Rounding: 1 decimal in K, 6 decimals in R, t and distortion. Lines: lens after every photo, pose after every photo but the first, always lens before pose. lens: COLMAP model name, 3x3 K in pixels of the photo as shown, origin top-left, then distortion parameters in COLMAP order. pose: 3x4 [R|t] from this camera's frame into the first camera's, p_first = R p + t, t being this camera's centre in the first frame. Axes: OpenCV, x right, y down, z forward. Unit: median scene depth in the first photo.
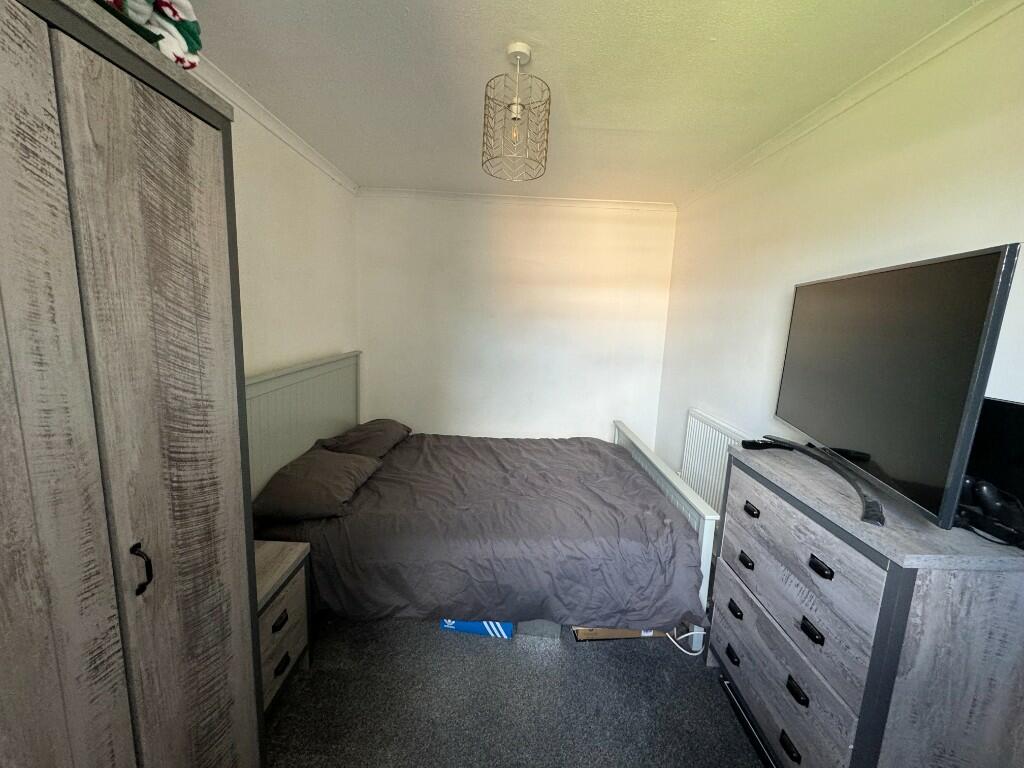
lens RADIAL K [[409.3, 0, 508.6], [0, 409.3, 383.6], [0, 0, 1]] dist [0.000292, 0.000203]
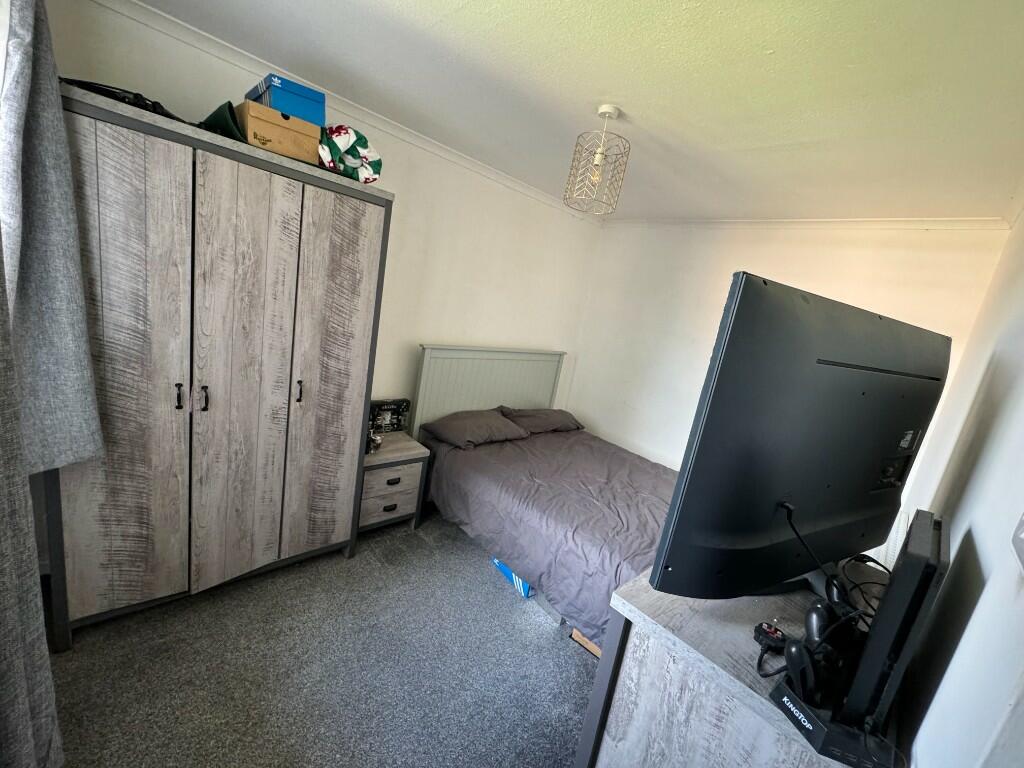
lens RADIAL K [[409.3, 0, 511.3], [0, 409.3, 383.2], [0, 0, 1]] dist [0.000292, 0.000203]
pose [[0.685273, 0.221518, -0.693779, 1.302949], [-0.260675, 0.964112, 0.050354, -0.033506], [0.680036, 0.146345, 0.718425, 0.084675]]
